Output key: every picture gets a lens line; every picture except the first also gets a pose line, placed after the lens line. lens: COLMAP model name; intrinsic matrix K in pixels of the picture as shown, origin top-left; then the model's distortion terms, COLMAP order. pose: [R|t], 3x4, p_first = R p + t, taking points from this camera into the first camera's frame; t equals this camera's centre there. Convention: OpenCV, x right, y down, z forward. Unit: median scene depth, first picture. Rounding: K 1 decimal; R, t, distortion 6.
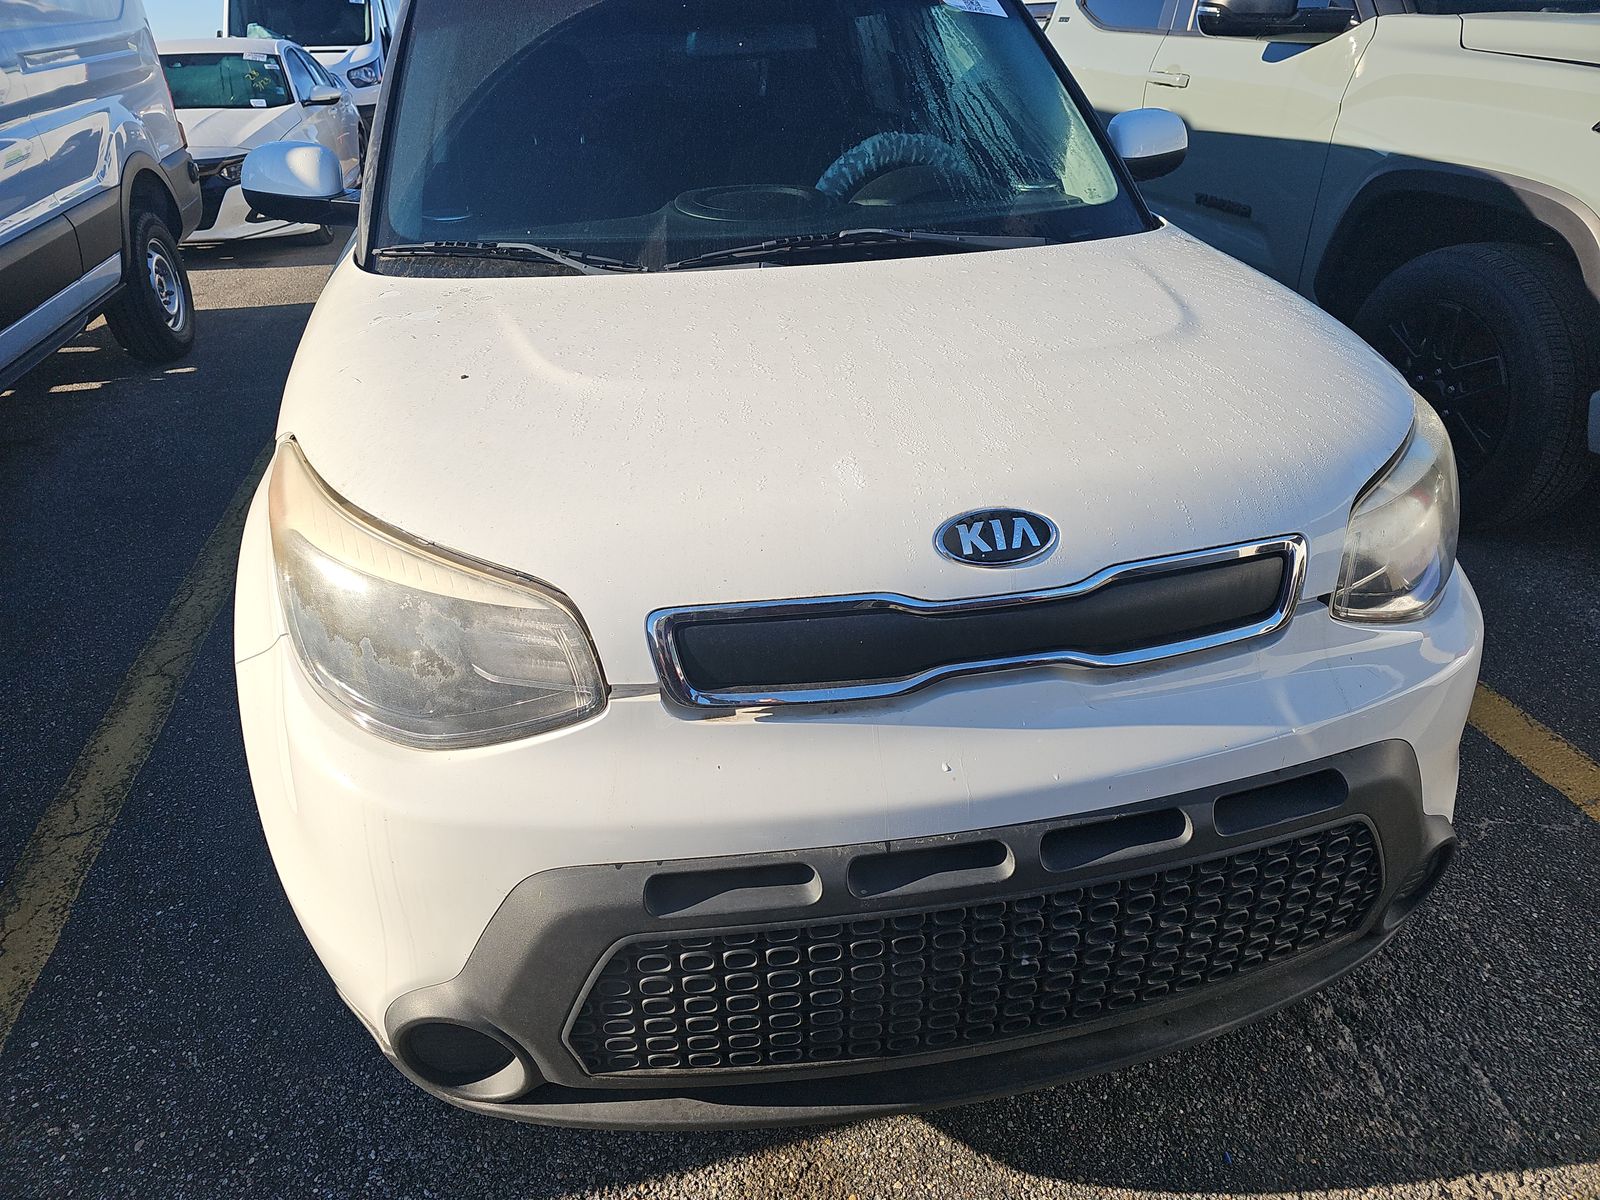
lens RADIAL K [[1080.4, 0, 798.4], [0, 1080.4, 605.6], [0, 0, 1]] dist [0.034149, -0.029343]
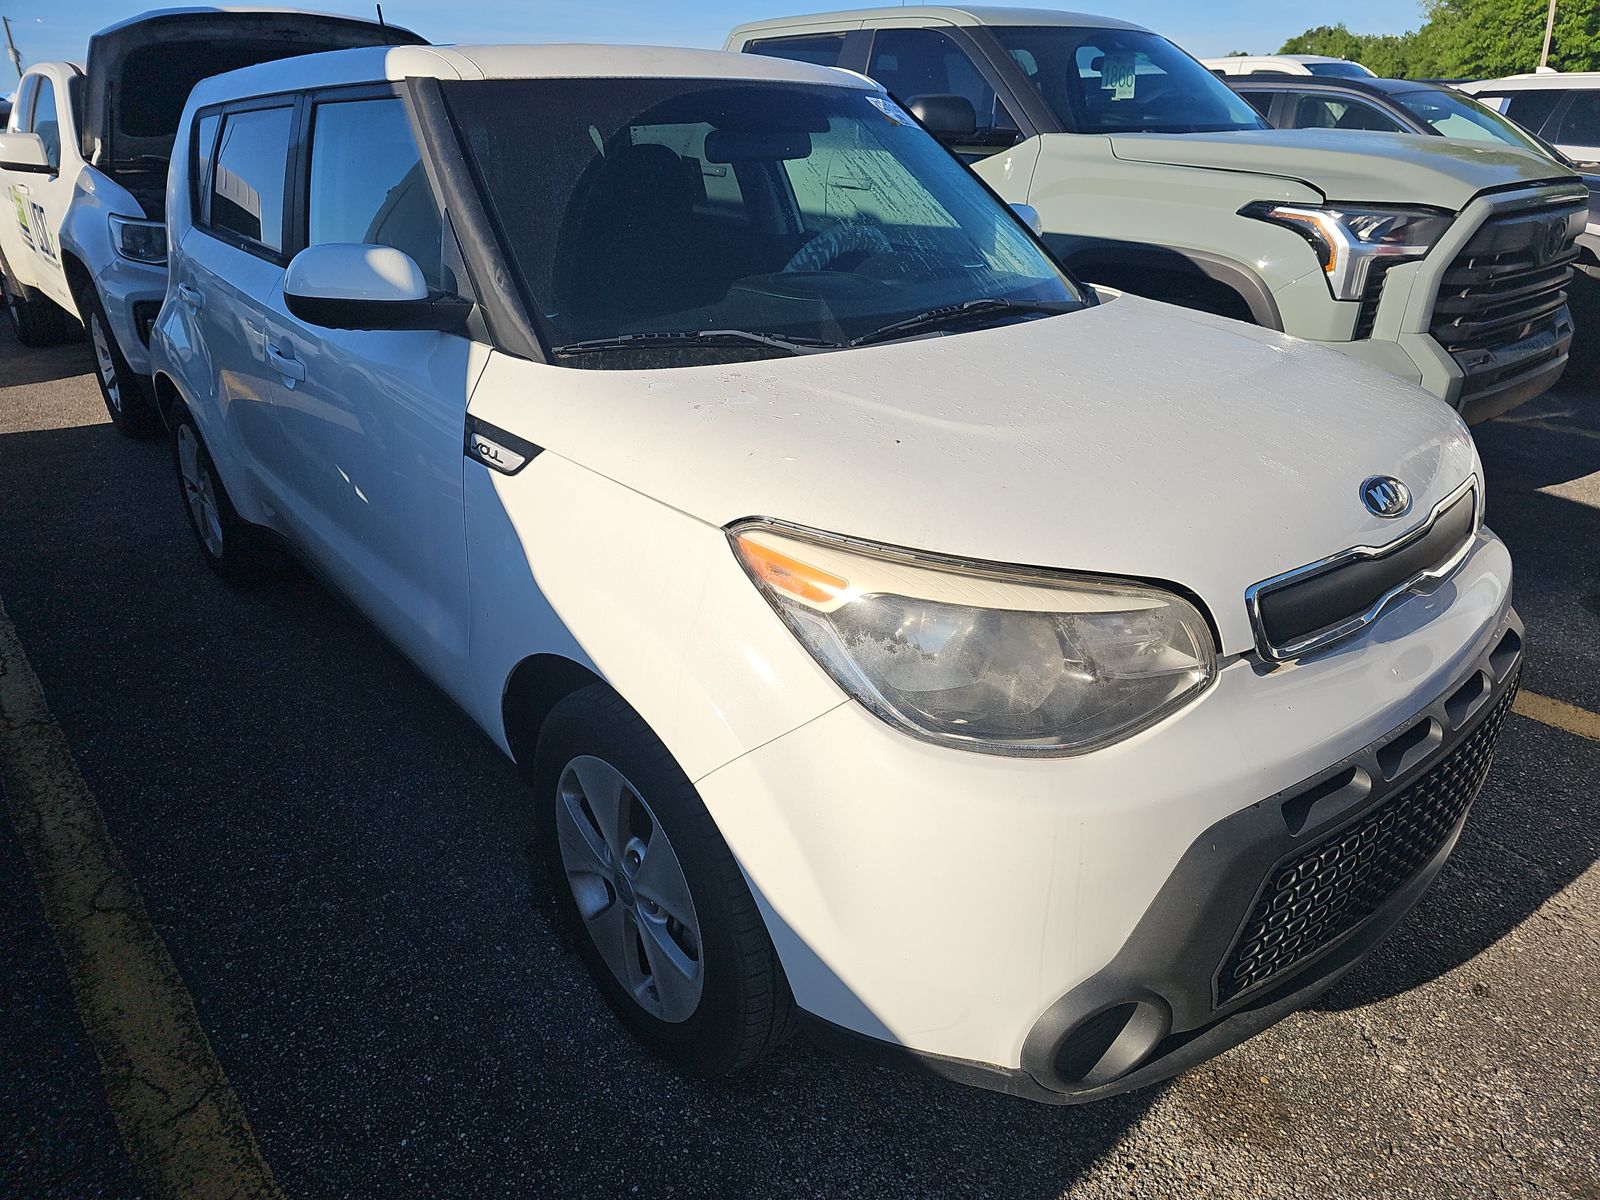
lens RADIAL K [[1062.7, 0, 800.0], [0, 1062.7, 600.0], [0, 0, 1]] dist [0.060157, -0.047222]
pose [[0.869746, -0.178572, 0.460059, -0.704907], [0.215823, 0.975996, -0.029182, -0.036061], [-0.443805, 0.124672, 0.887409, 0.093742]]
